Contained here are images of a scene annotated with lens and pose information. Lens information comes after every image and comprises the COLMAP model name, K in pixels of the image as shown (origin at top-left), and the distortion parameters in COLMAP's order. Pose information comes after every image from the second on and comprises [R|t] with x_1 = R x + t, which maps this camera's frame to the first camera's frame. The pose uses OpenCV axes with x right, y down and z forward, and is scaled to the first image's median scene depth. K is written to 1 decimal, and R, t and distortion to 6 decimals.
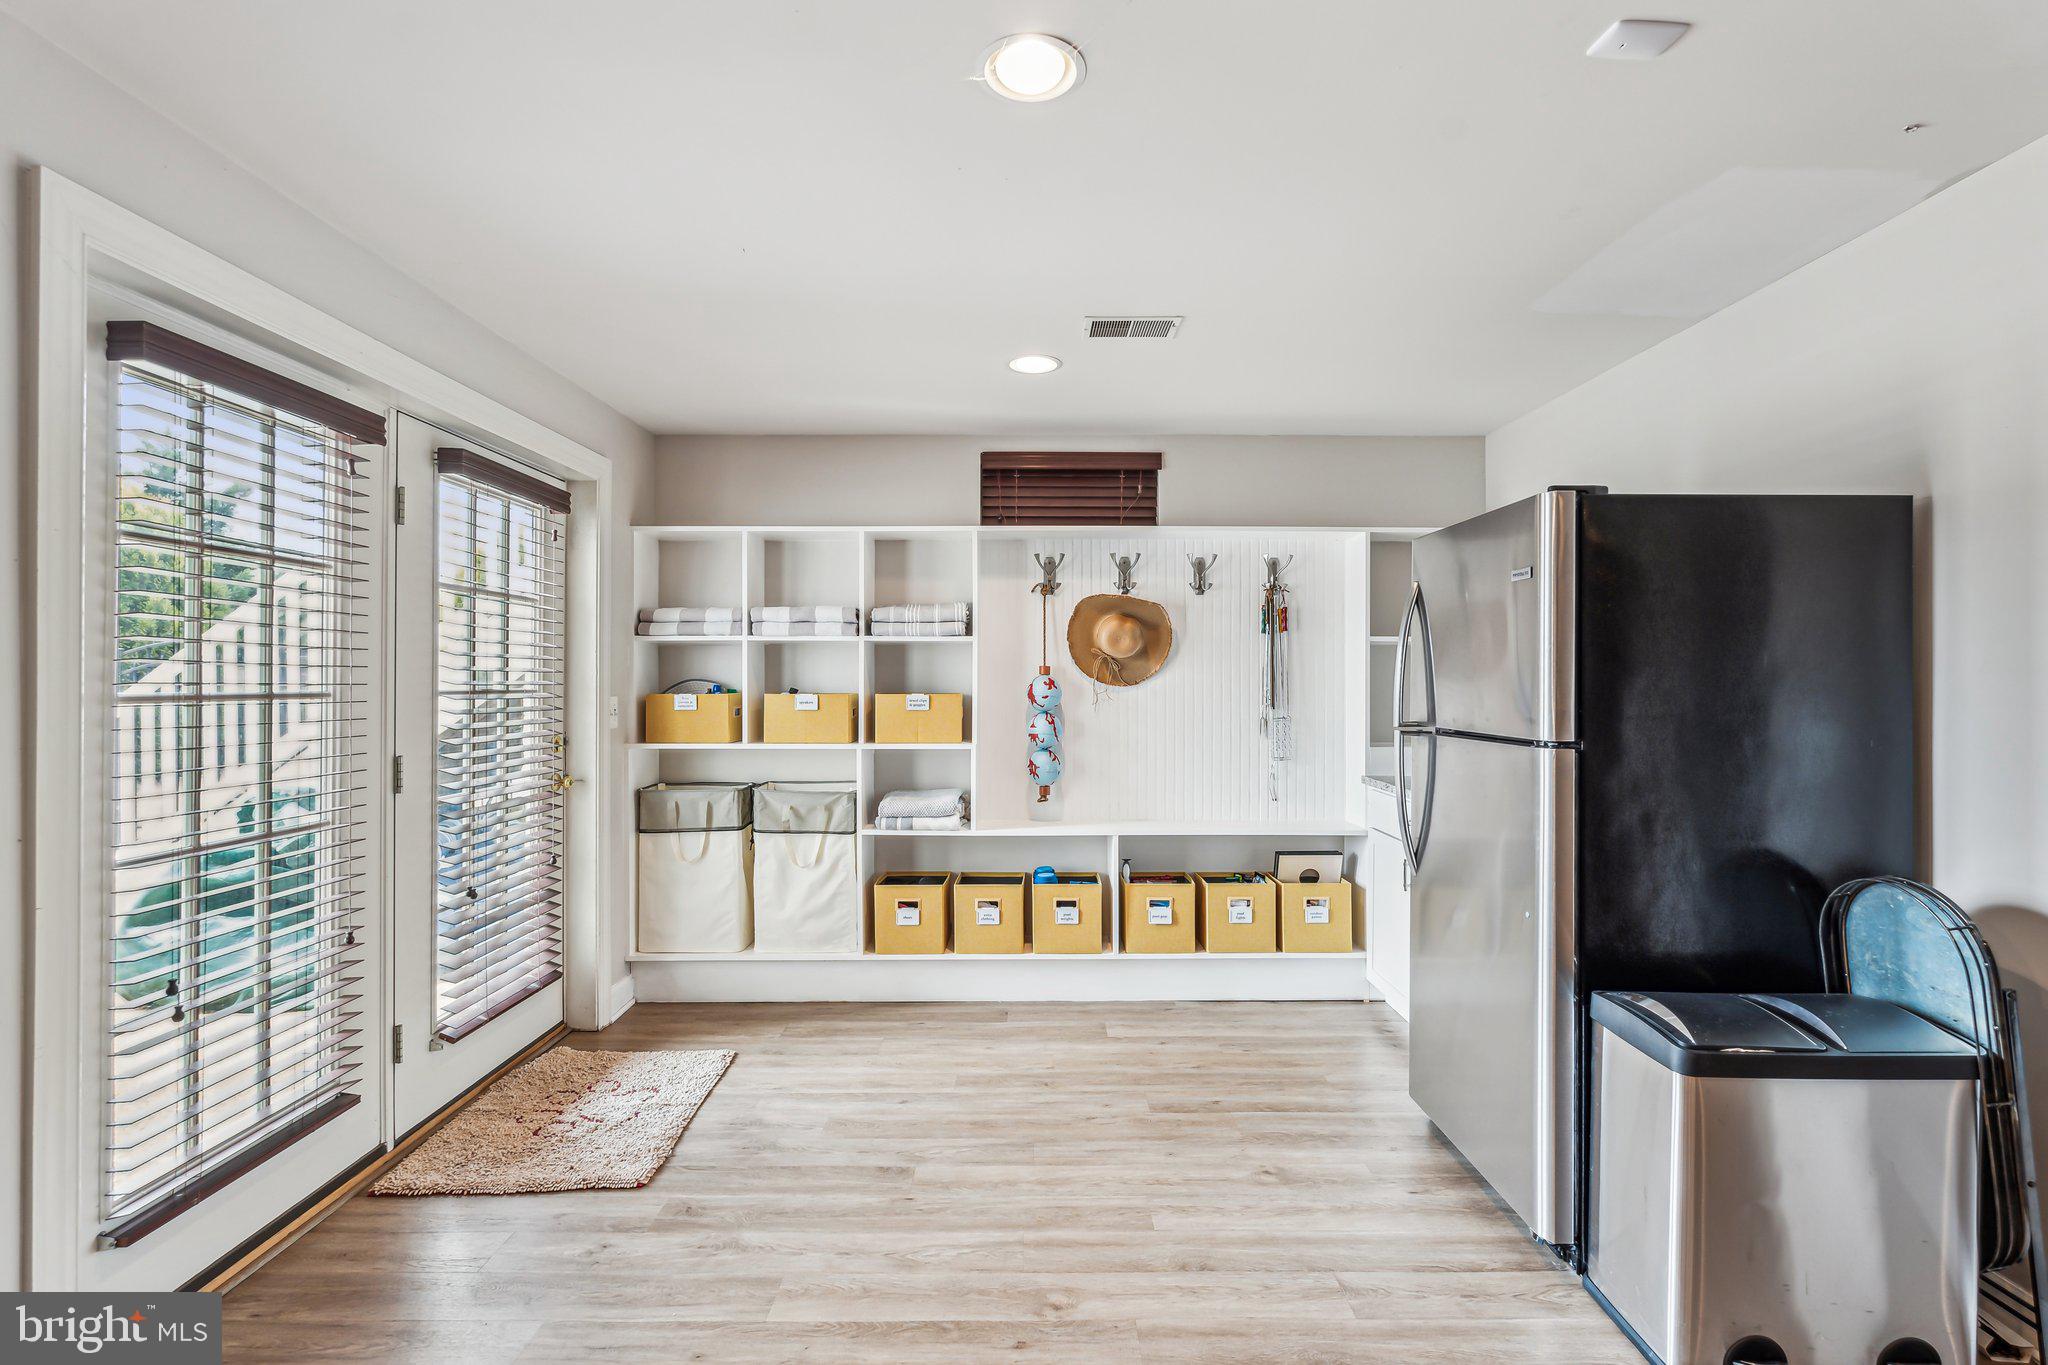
lens RADIAL K [[906.6, 0, 1030.4], [0, 906.6, 677.7], [0, 0, 1]] dist [0.001082, 0.000502]
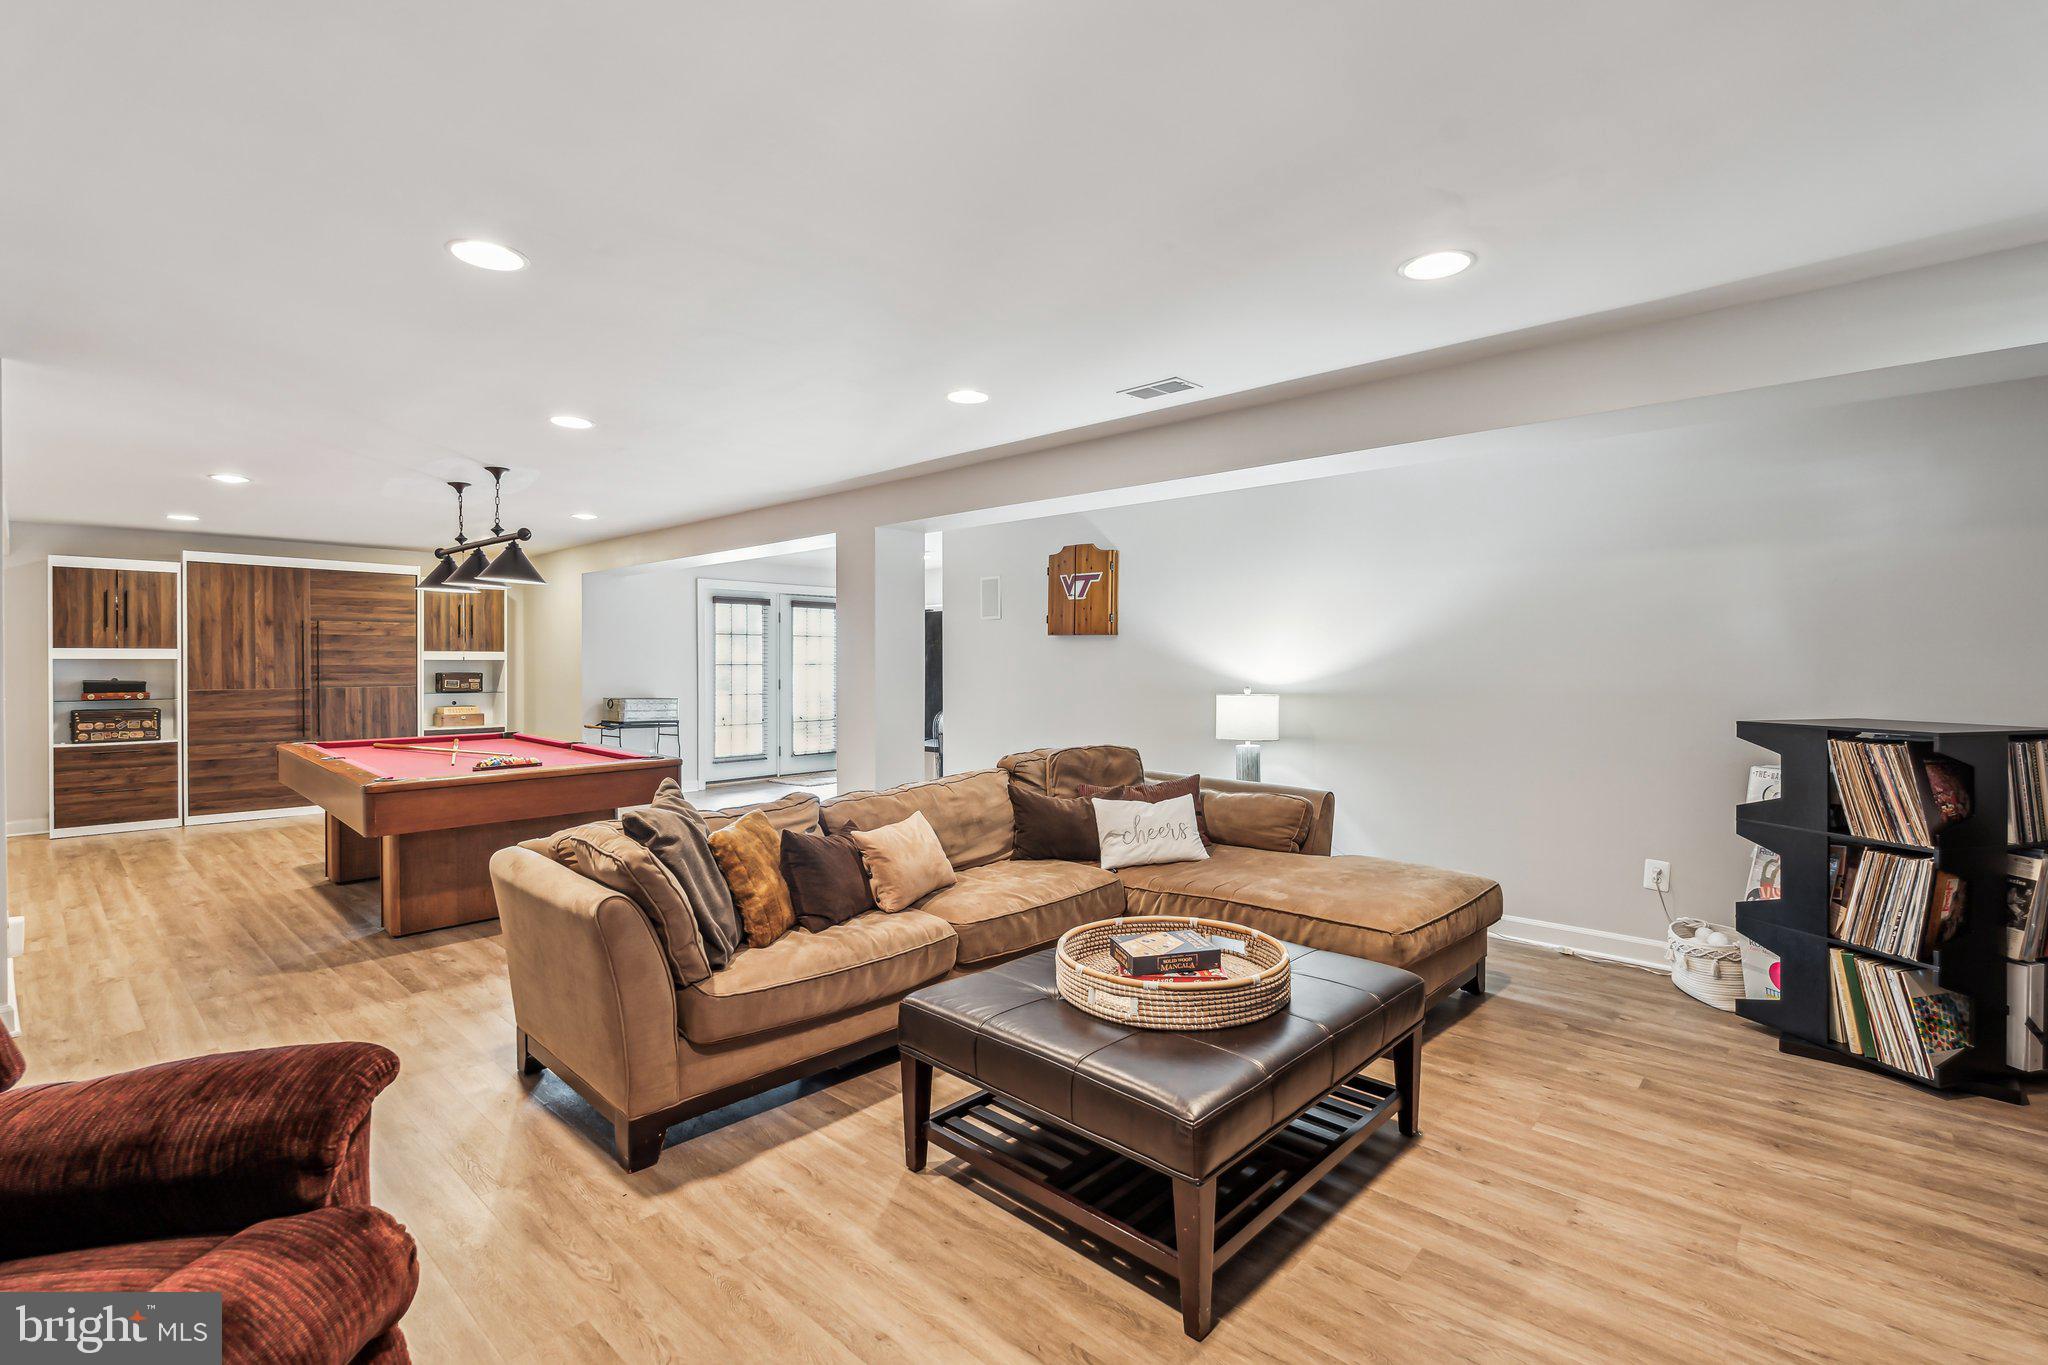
lens RADIAL K [[906.6, 0, 1021.5], [0, 906.6, 663.6], [0, 0, 1]] dist [0.001082, 0.000502]
pose [[0.740807, -0.003205, -0.671710, 1.966378], [0.002601, 0.999995, -0.001902, 0.016717], [0.671713, -0.000339, 0.740812, -0.885447]]
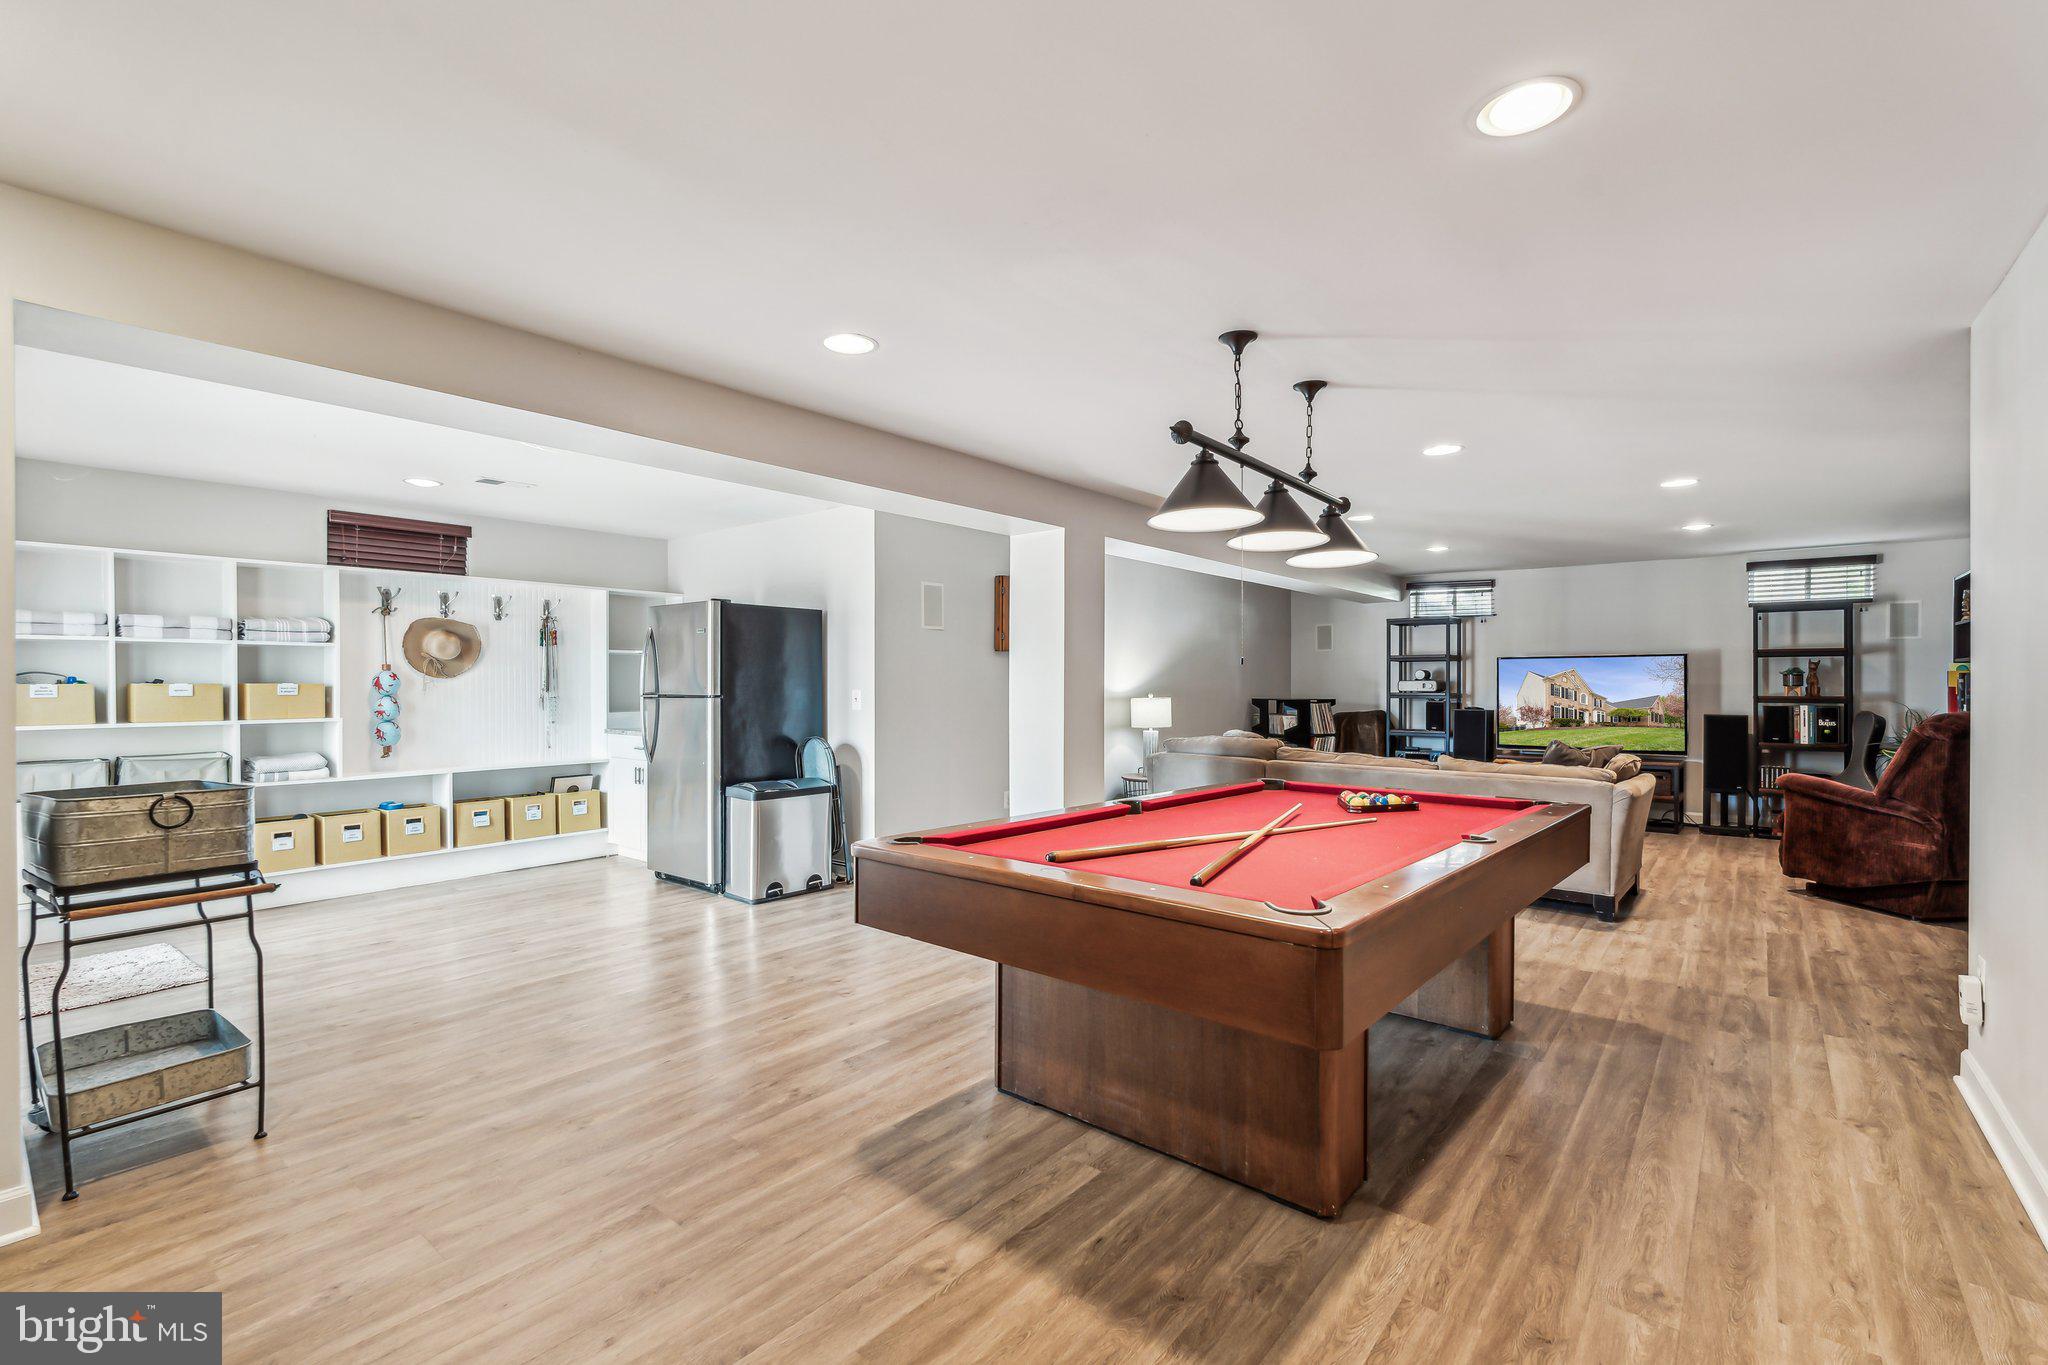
lens RADIAL K [[906.6, 0, 1028.2], [0, 906.6, 681.4], [0, 0, 1]] dist [0.001082, 0.000502]
pose [[0.620944, -0.002091, 0.783852, -0.505183], [0.004126, 0.999991, -0.000601, 0.020193], [-0.783844, 0.003608, 0.620947, -0.743565]]
